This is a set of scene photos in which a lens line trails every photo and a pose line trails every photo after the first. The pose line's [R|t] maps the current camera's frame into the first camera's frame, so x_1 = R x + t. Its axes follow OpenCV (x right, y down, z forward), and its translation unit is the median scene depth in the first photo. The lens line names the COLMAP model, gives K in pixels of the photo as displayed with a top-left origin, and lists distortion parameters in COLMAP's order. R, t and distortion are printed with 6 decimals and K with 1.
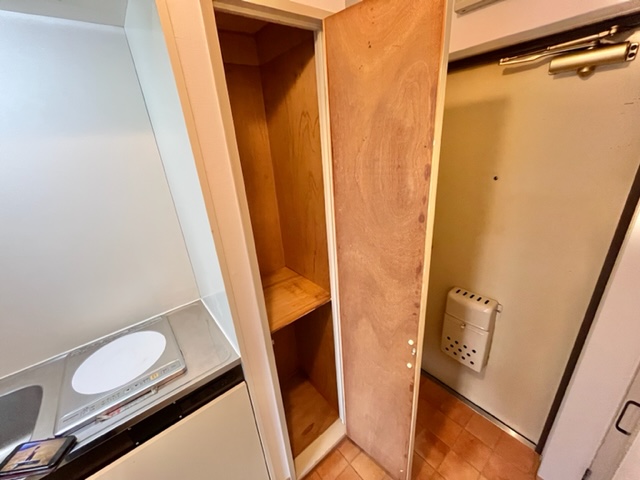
lens RADIAL K [[261.1, 0, 320.0], [0, 261.1, 240.0], [0, 0, 1]] dist [-0.001475, 0.000356]
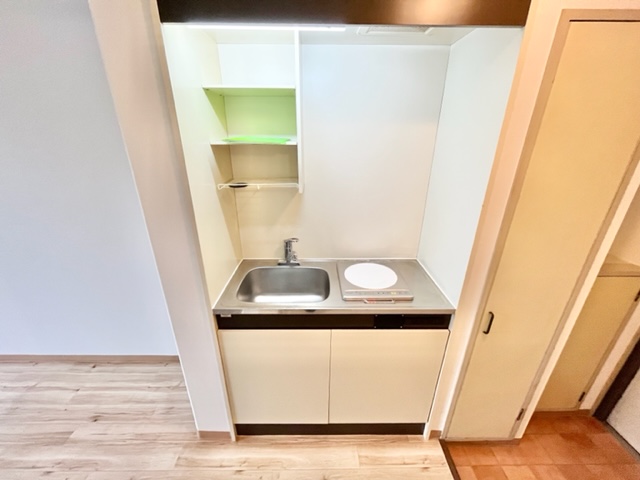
lens RADIAL K [[261.1, 0, 320.0], [0, 261.1, 240.0], [0, 0, 1]] dist [-0.001475, 0.000356]
pose [[0.791504, 0.302189, -0.531228, -0.251310], [-0.286860, 0.951203, 0.113684, 0.175833], [0.539660, 0.062407, 0.839567, -0.423326]]
